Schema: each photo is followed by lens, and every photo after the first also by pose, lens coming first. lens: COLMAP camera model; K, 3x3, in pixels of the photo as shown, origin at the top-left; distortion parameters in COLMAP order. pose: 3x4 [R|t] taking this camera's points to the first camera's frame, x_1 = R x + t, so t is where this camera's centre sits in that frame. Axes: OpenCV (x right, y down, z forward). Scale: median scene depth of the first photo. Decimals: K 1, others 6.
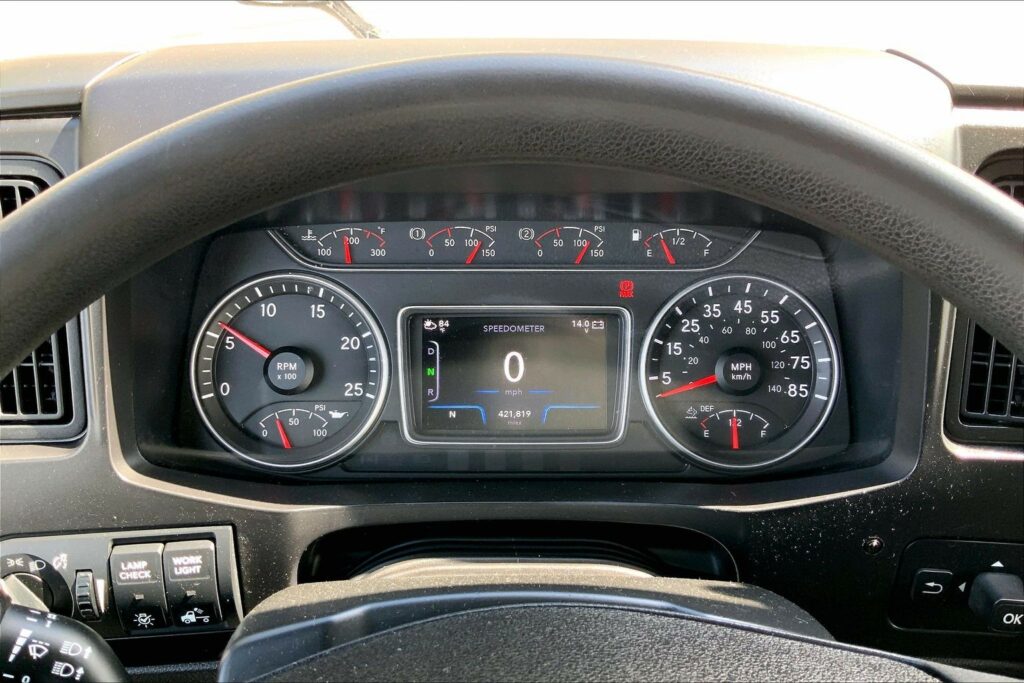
lens RADIAL K [[852.8, 0, 512.0], [0, 852.8, 341.5], [0, 0, 1]] dist [0.090755, -0.190284]
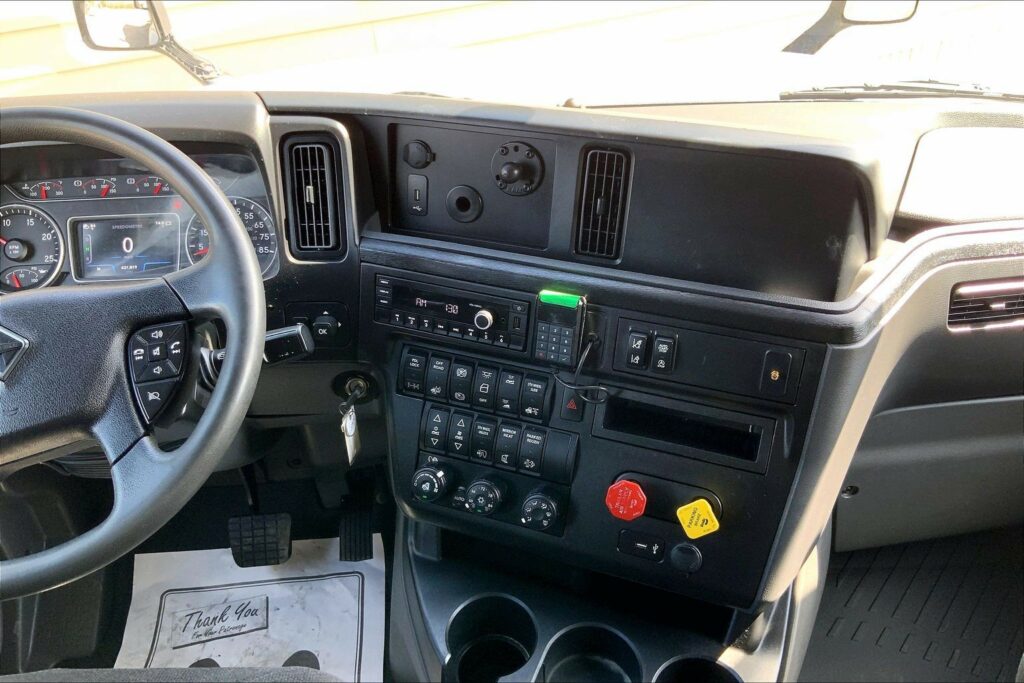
lens RADIAL K [[852.8, 0, 512.0], [0, 852.8, 341.5], [0, 0, 1]] dist [0.090755, -0.190284]
pose [[0.997327, -0.050294, 0.053000, 0.828343], [0.050989, 0.998629, -0.011843, 0.343850], [-0.052332, 0.014514, 0.998524, -1.169311]]
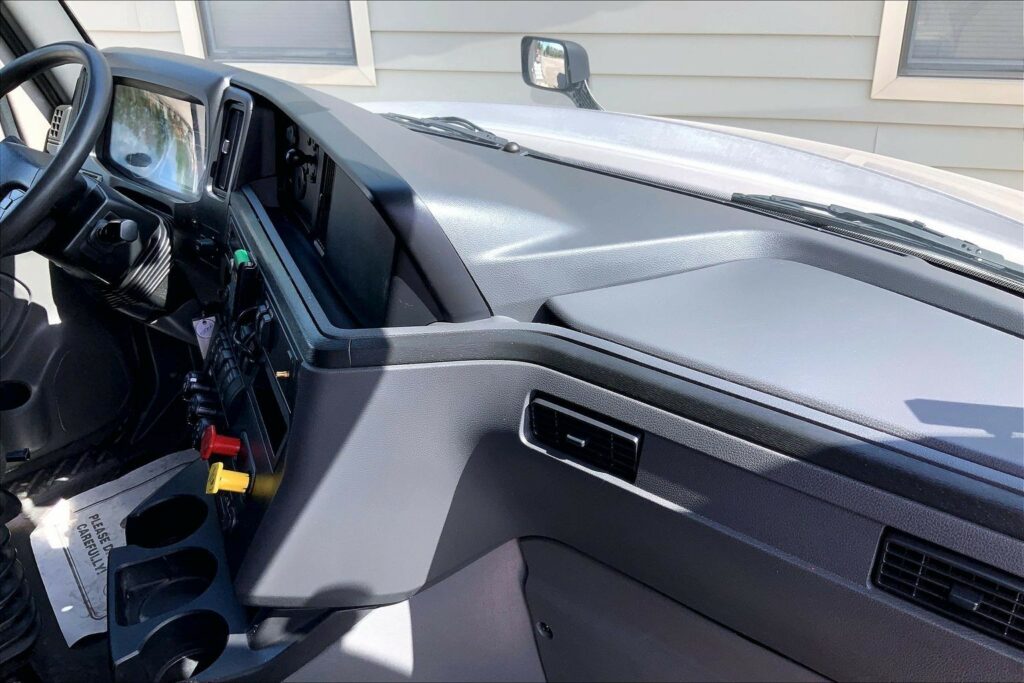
lens RADIAL K [[852.8, 0, 512.0], [0, 852.8, 341.5], [0, 0, 1]] dist [0.090755, -0.190284]
pose [[0.737759, 0.303085, -0.603201, 2.854691], [-0.373855, 0.927446, 0.008754, 0.158395], [0.562090, 0.219051, 0.797541, -0.644784]]
